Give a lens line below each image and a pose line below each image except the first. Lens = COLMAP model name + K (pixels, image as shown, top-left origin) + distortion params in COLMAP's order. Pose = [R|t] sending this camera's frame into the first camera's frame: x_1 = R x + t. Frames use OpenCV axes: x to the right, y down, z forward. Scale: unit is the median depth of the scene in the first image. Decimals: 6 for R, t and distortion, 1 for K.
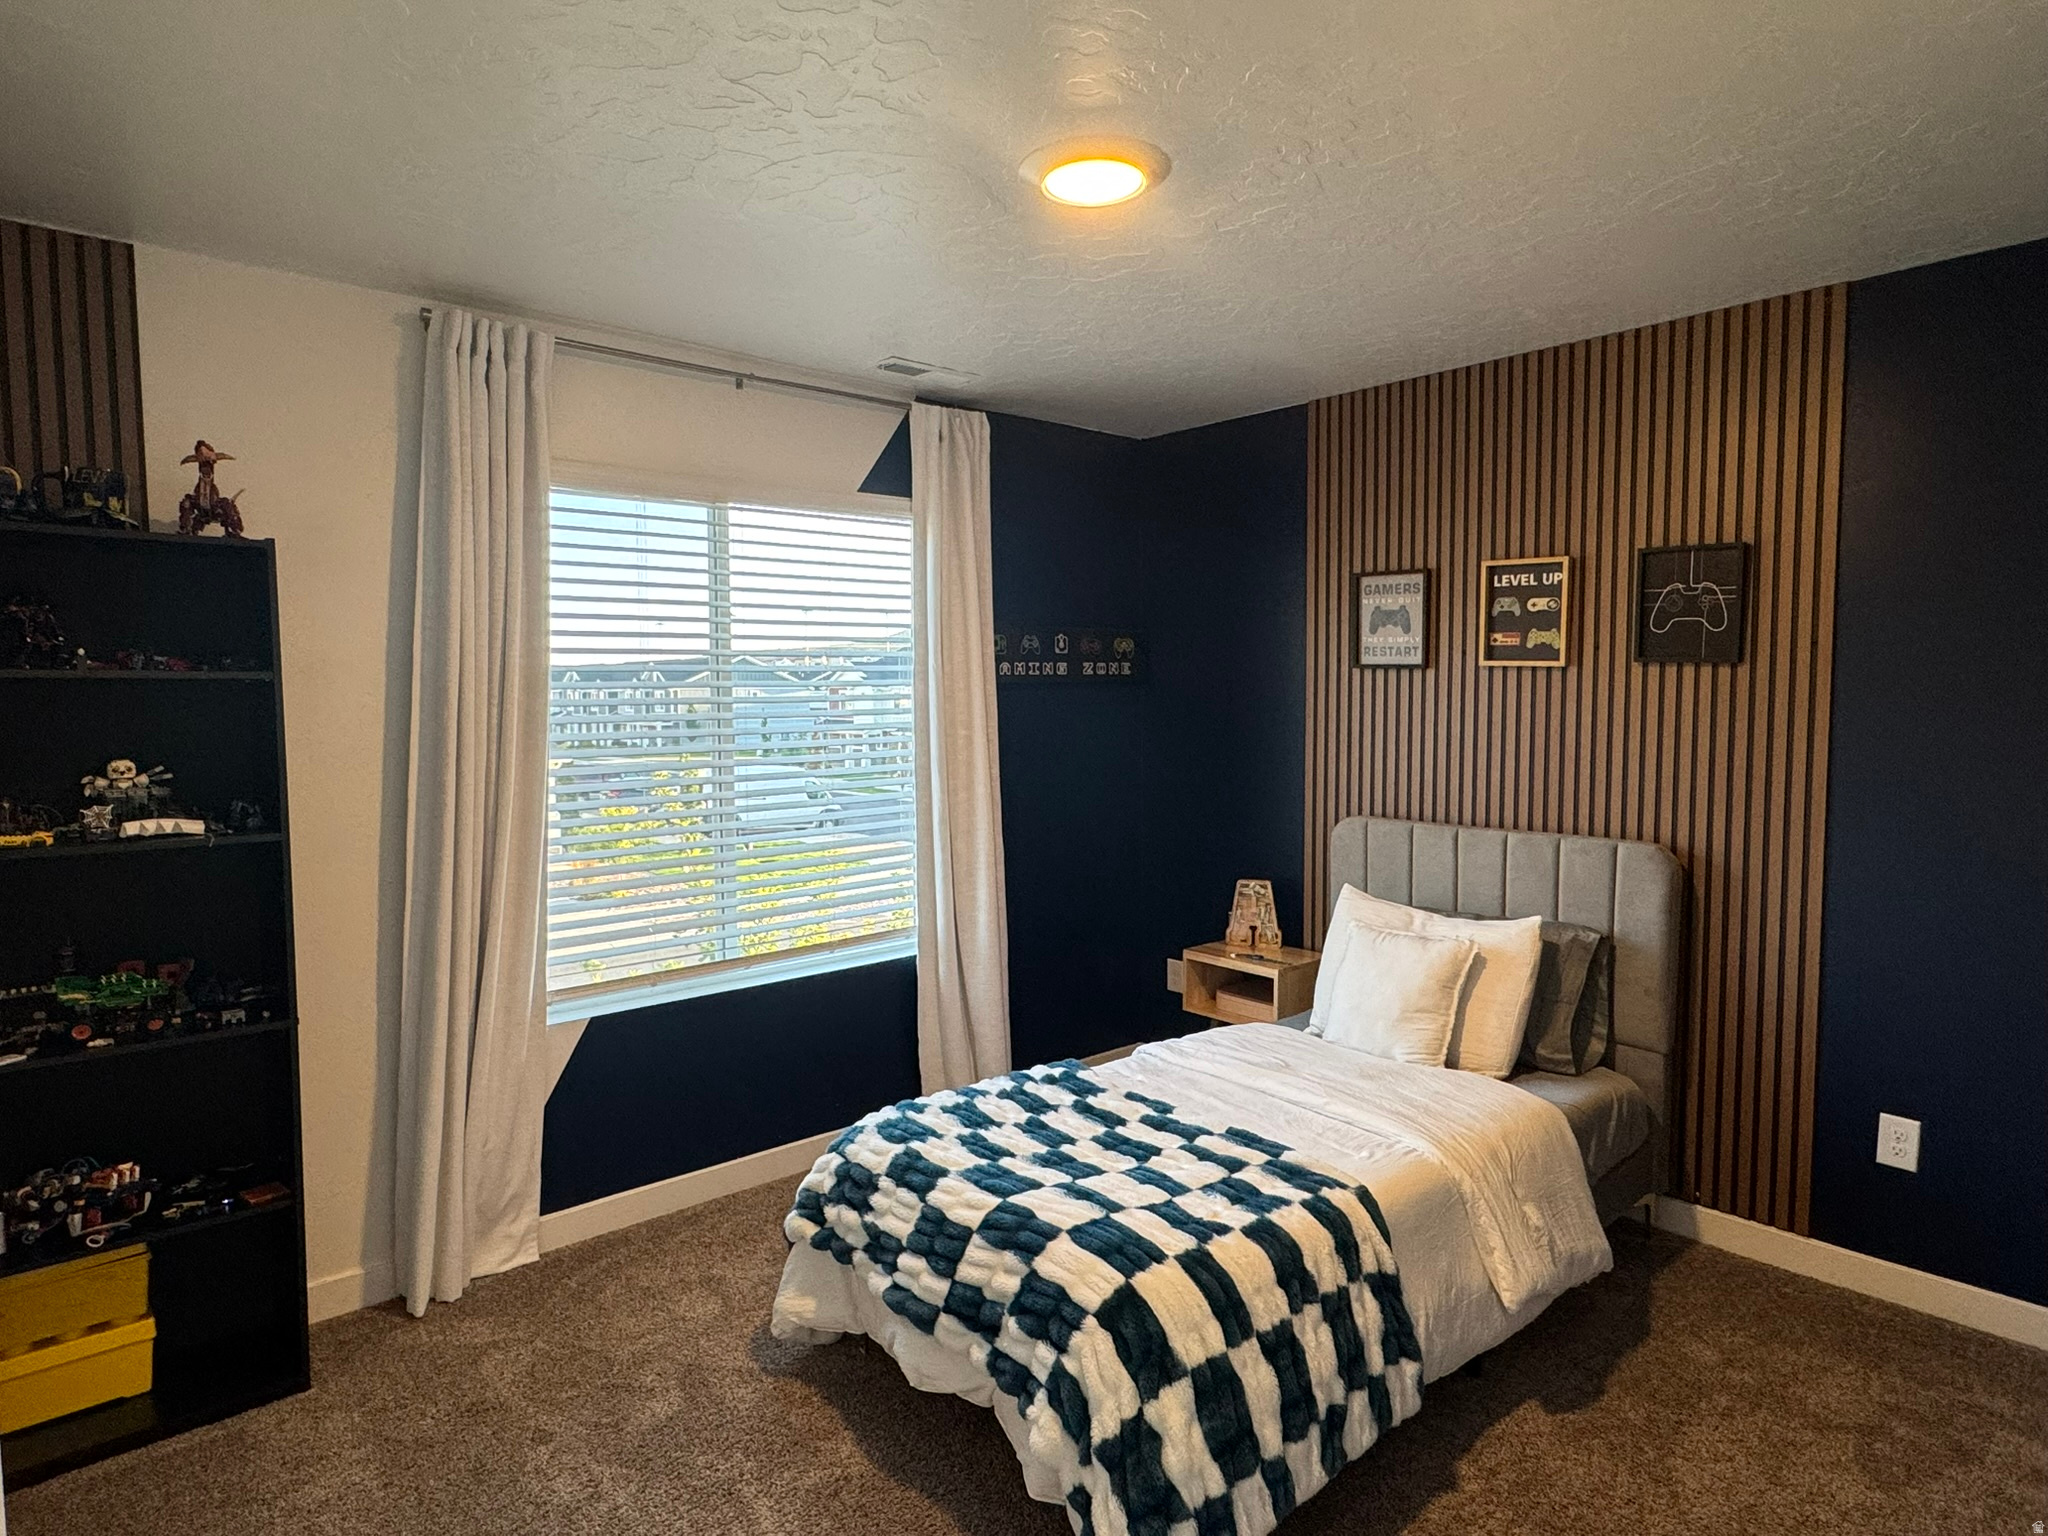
lens RADIAL K [[1206.0, 0, 1024.0], [0, 1206.0, 768.0], [0, 0, 1]] dist [0.000579, -0.000869]
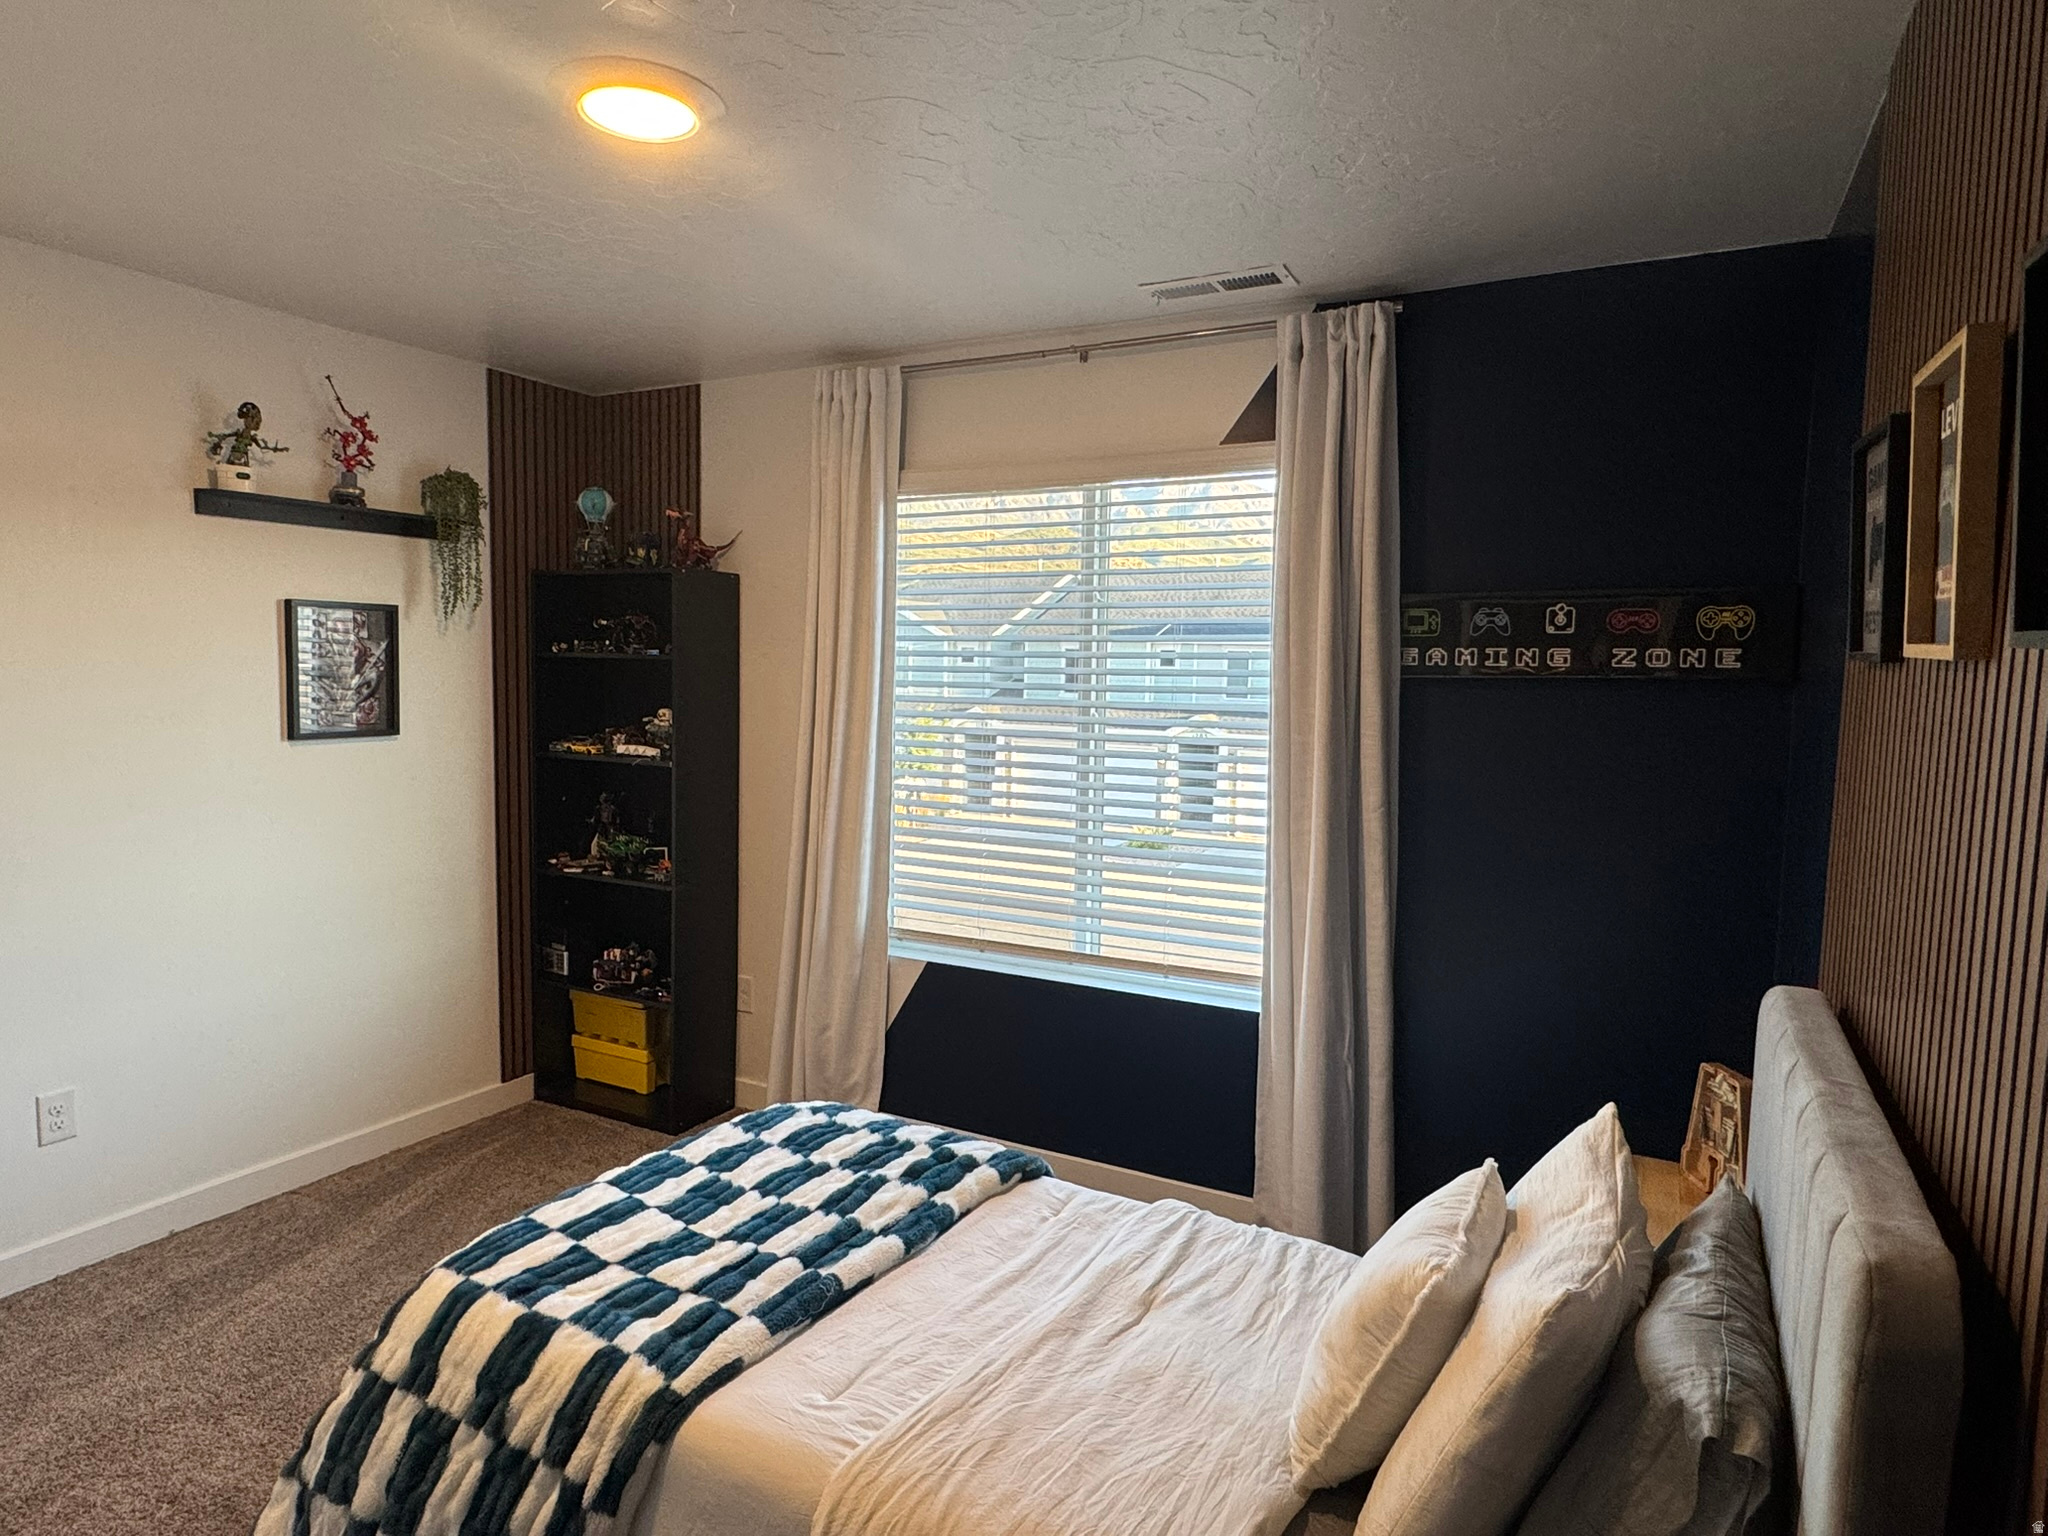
lens RADIAL K [[1206.0, 0, 1024.0], [0, 1206.0, 768.0], [0, 0, 1]] dist [0.000579, -0.000869]
pose [[0.335827, 0.091482, -0.937471, 0.675773], [-0.082265, 0.994318, 0.067559, -0.055235], [0.938324, 0.054433, 0.341445, 0.646854]]
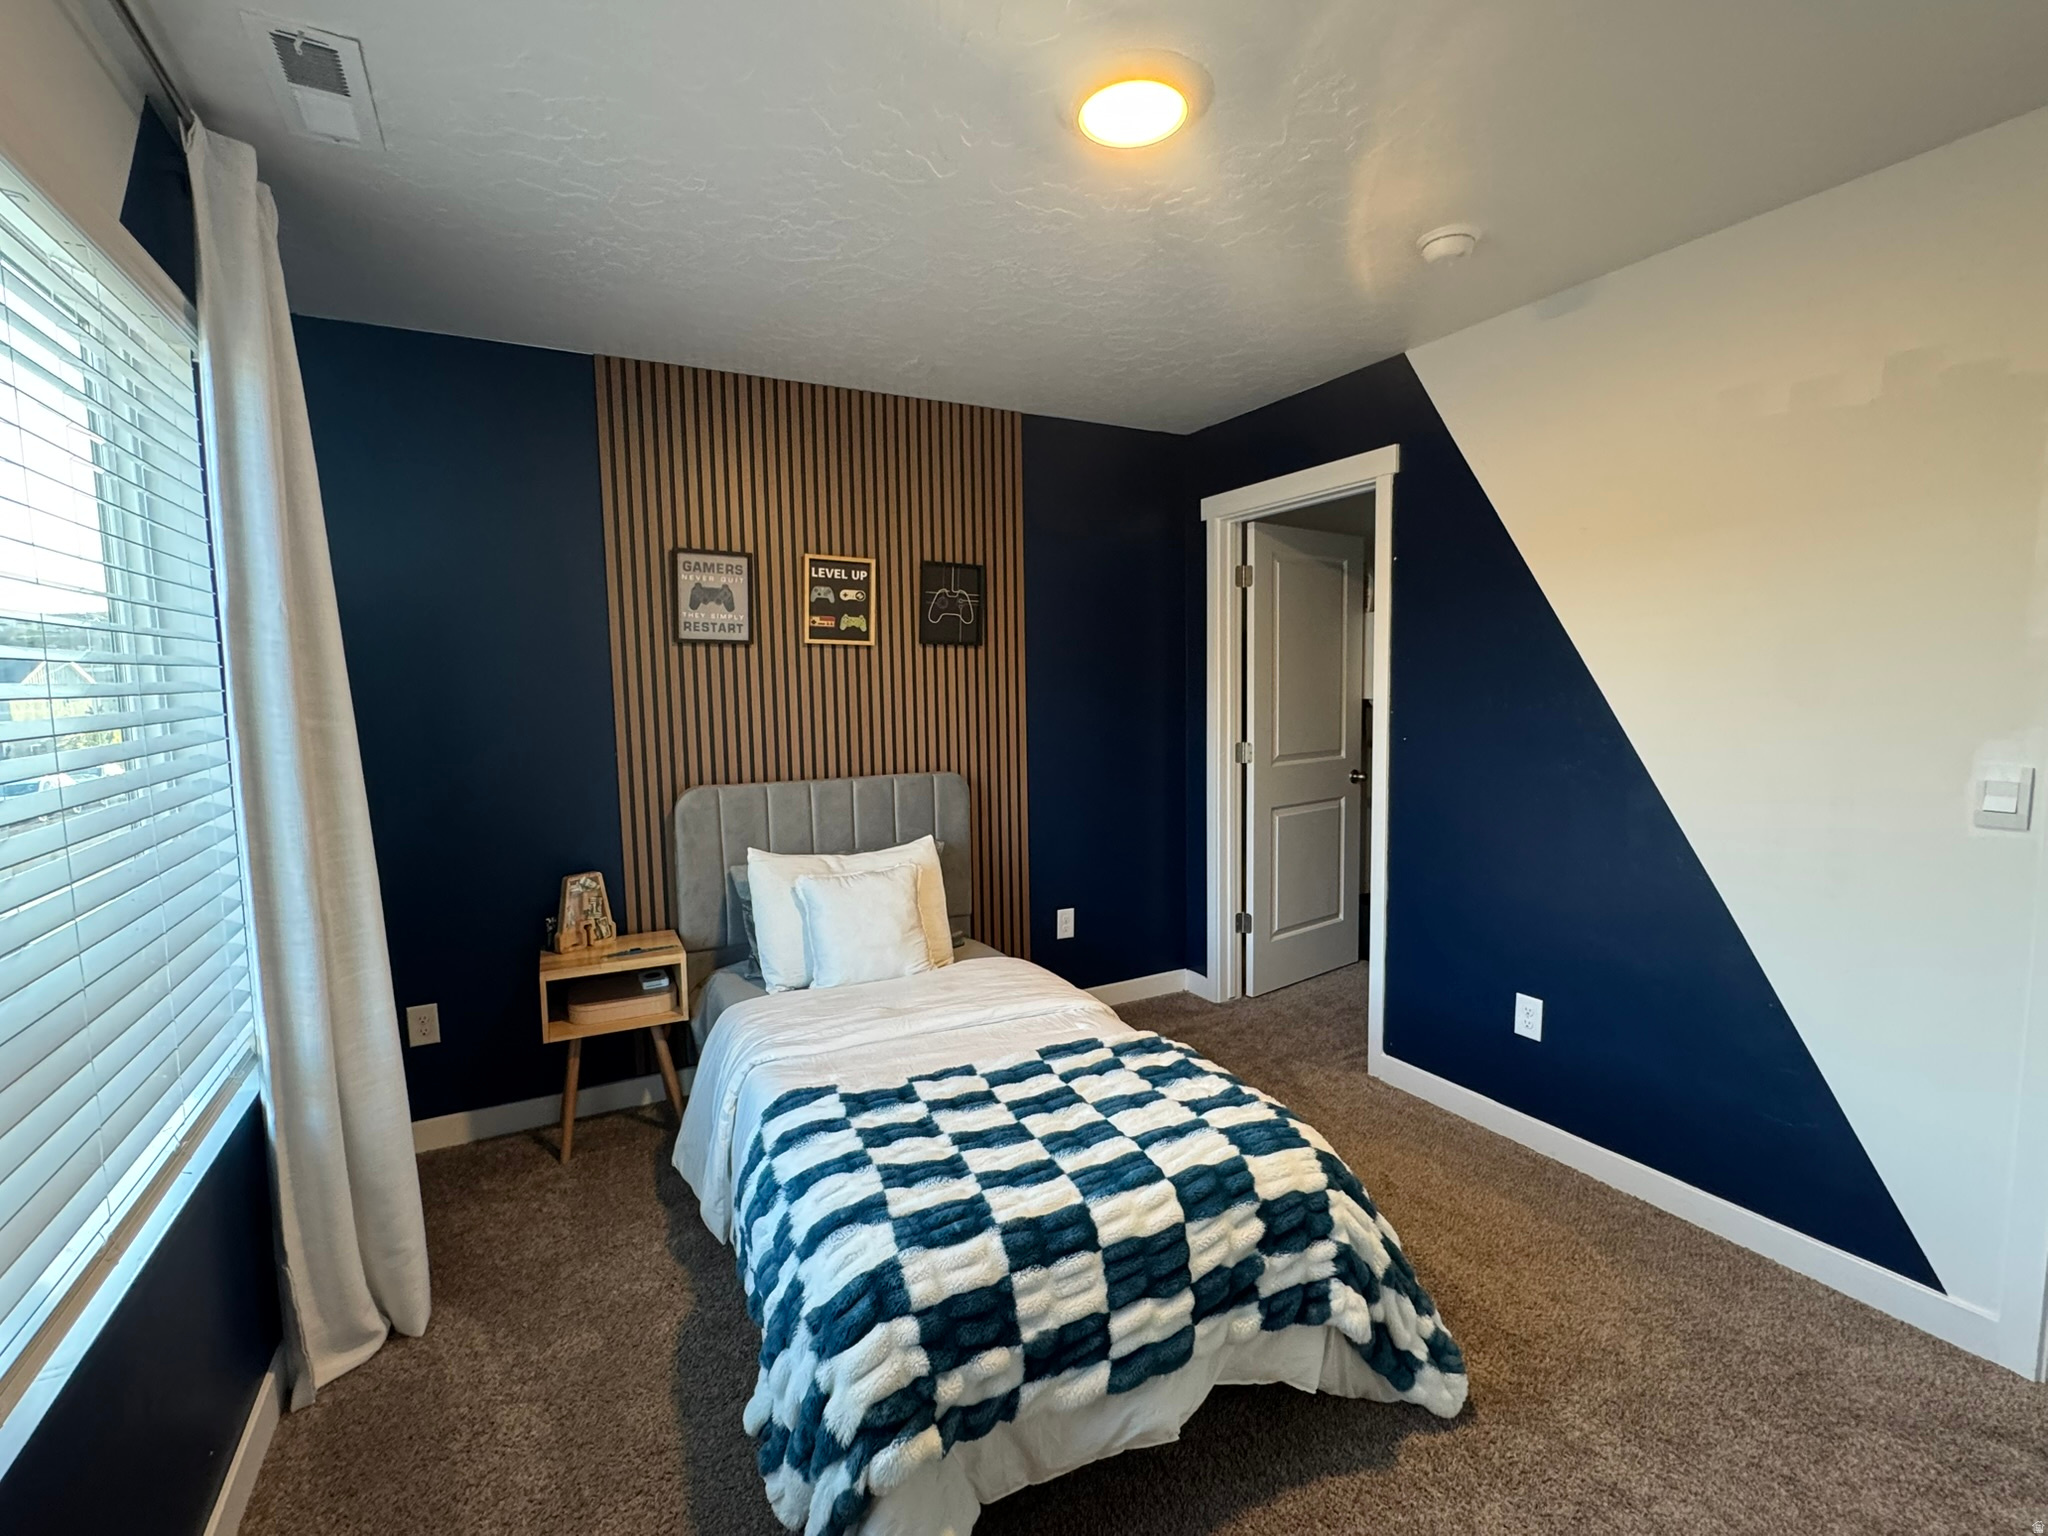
lens RADIAL K [[922.8, 0, 1024.0], [0, 922.8, 768.0], [0, 0, 1]] dist [0.000777, 0.000400]
pose [[0.227073, -0.094618, 0.969270, -0.477826], [0.076373, 0.993934, 0.079134, -0.019425], [-0.970879, 0.056057, 0.232922, 0.615402]]
